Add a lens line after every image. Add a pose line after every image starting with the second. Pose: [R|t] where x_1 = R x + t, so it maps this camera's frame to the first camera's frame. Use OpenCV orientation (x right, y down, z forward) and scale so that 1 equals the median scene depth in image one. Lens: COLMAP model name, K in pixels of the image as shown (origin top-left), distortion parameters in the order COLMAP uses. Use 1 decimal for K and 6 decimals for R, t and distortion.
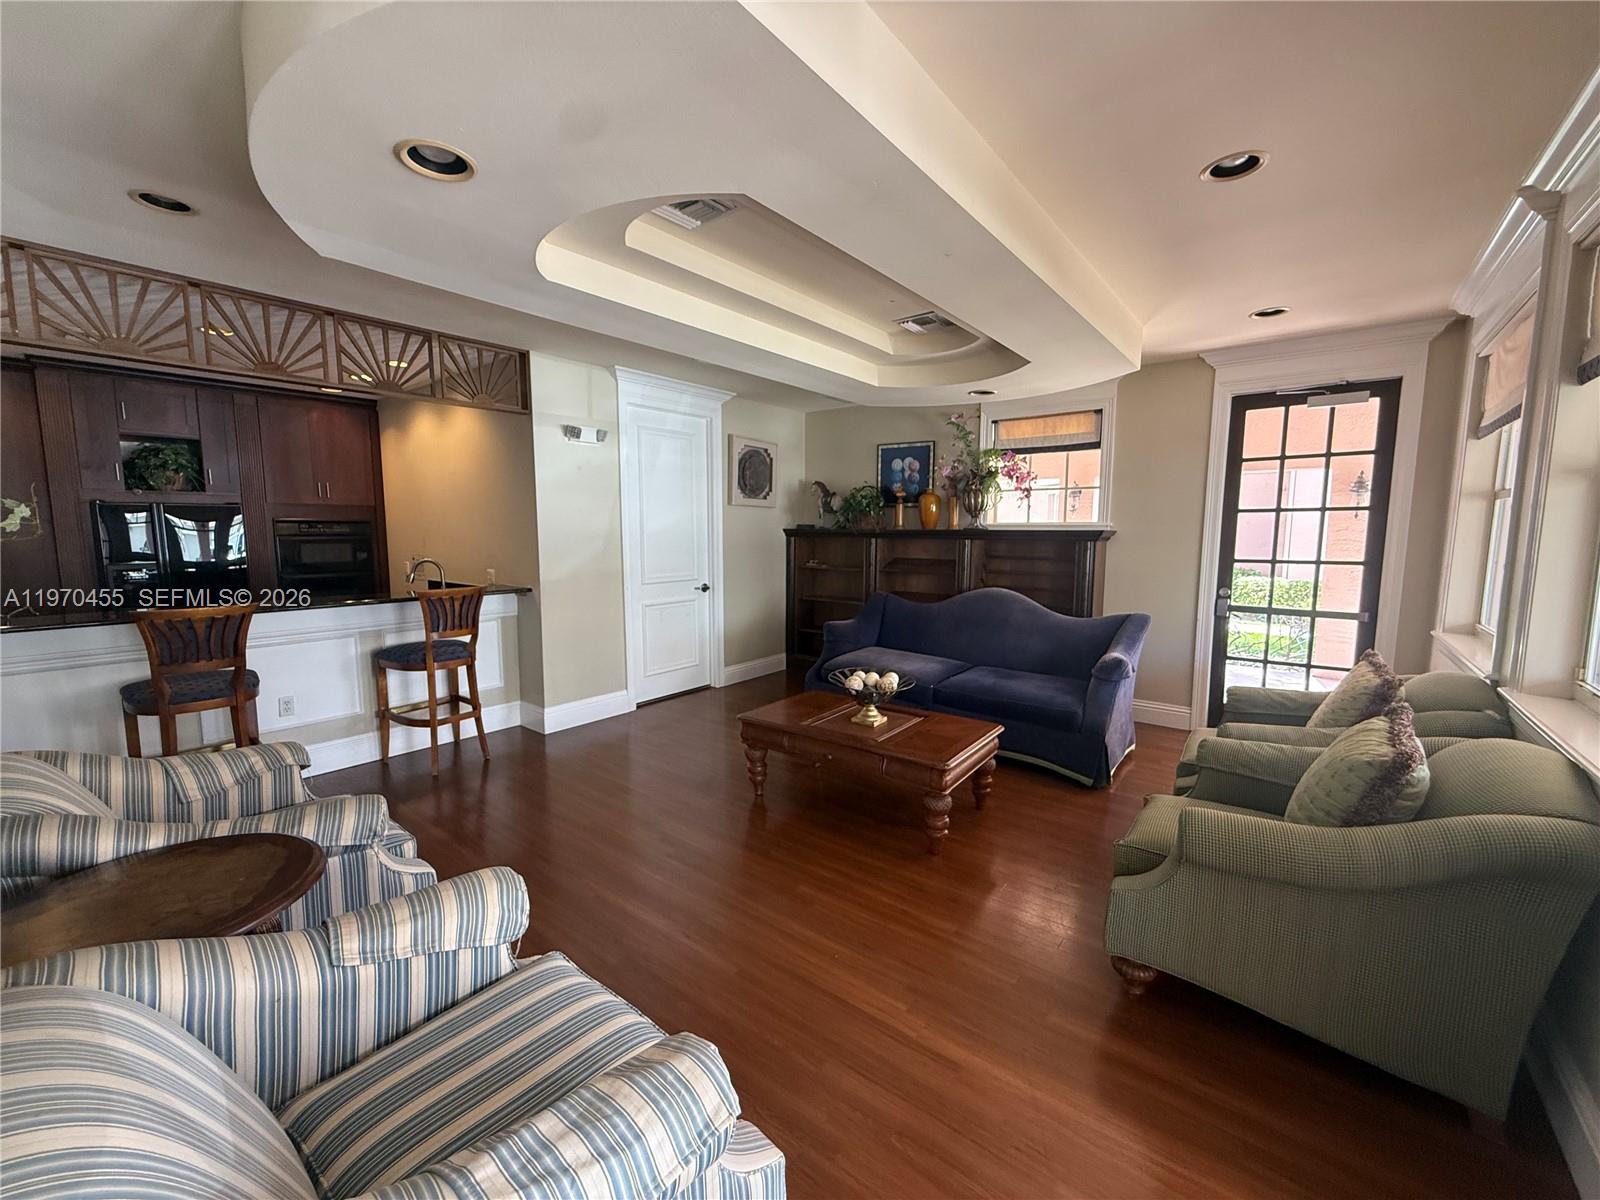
lens RADIAL K [[640.3, 0, 792.7], [0, 640.3, 596.6], [0, 0, 1]] dist [0.000491, -0.000458]
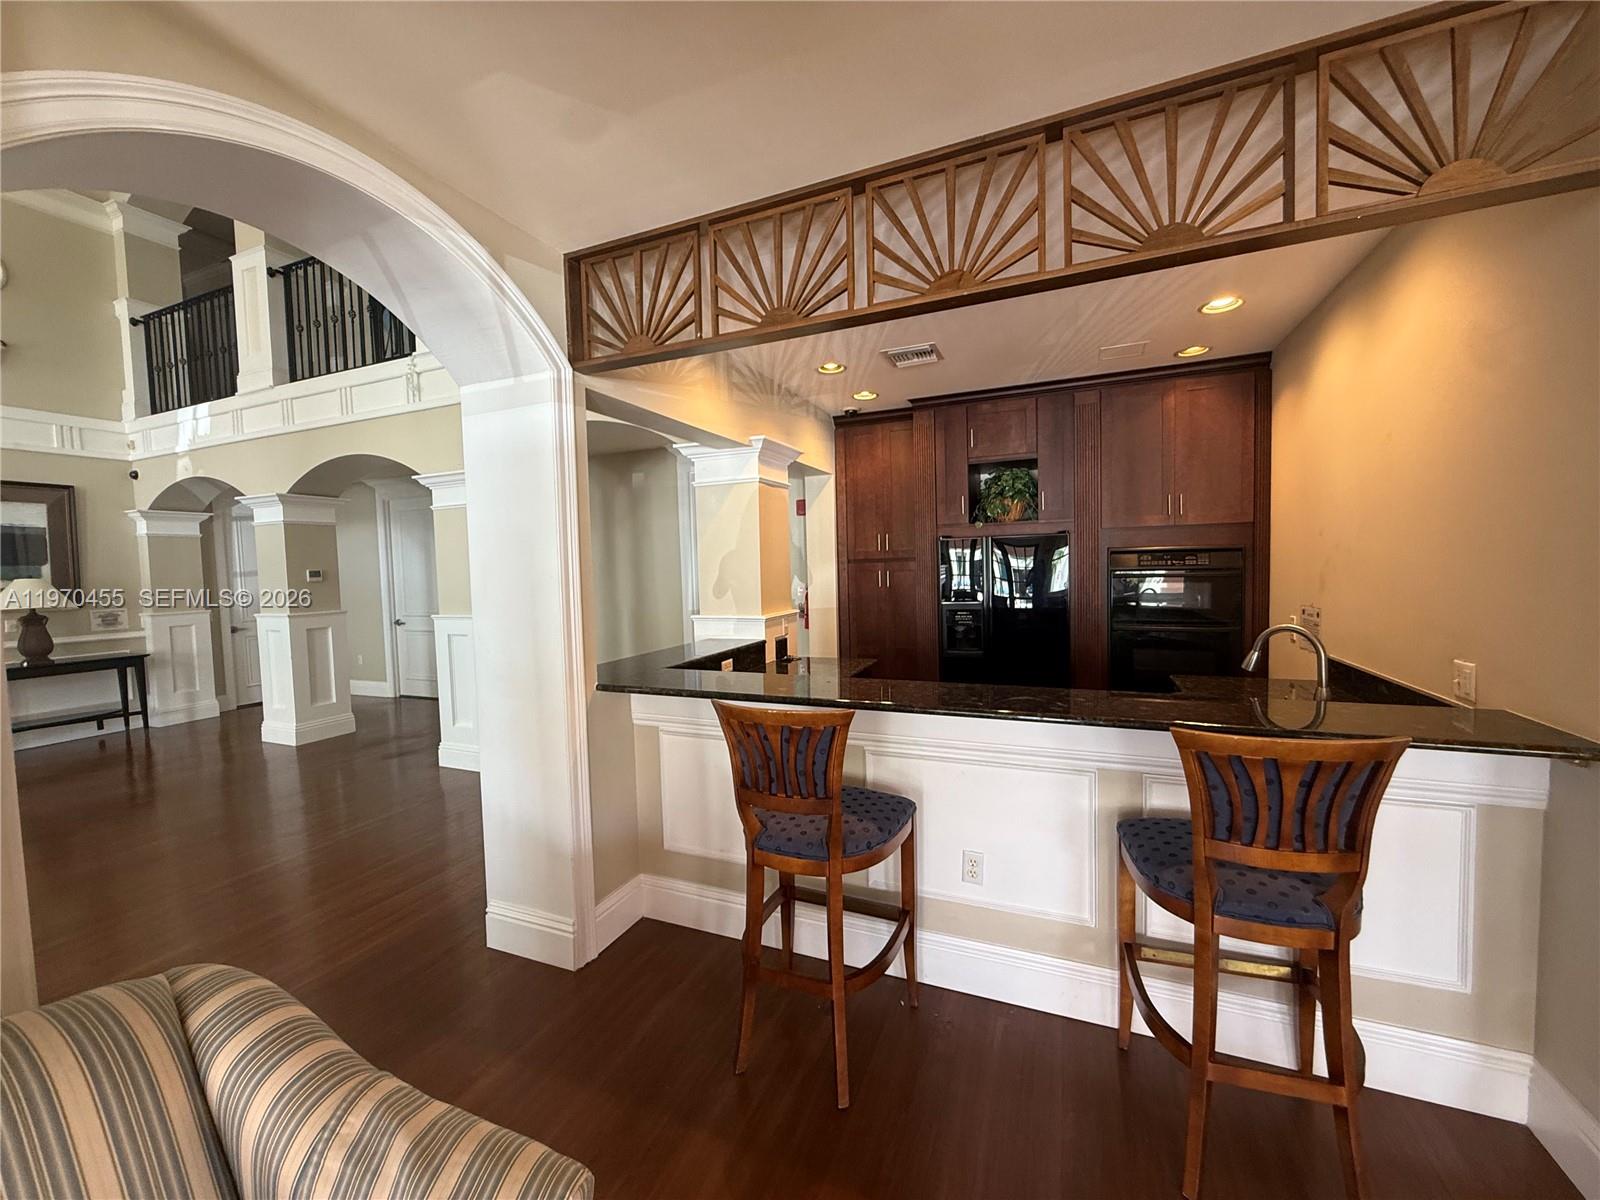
lens RADIAL K [[640.3, 0, 792.7], [0, 640.3, 596.6], [0, 0, 1]] dist [0.000491, -0.000458]
pose [[0.267776, 0.038660, -0.962705, -0.223073], [-0.078143, 0.996774, 0.018293, -0.061323], [0.960307, 0.070330, 0.269934, 0.536709]]
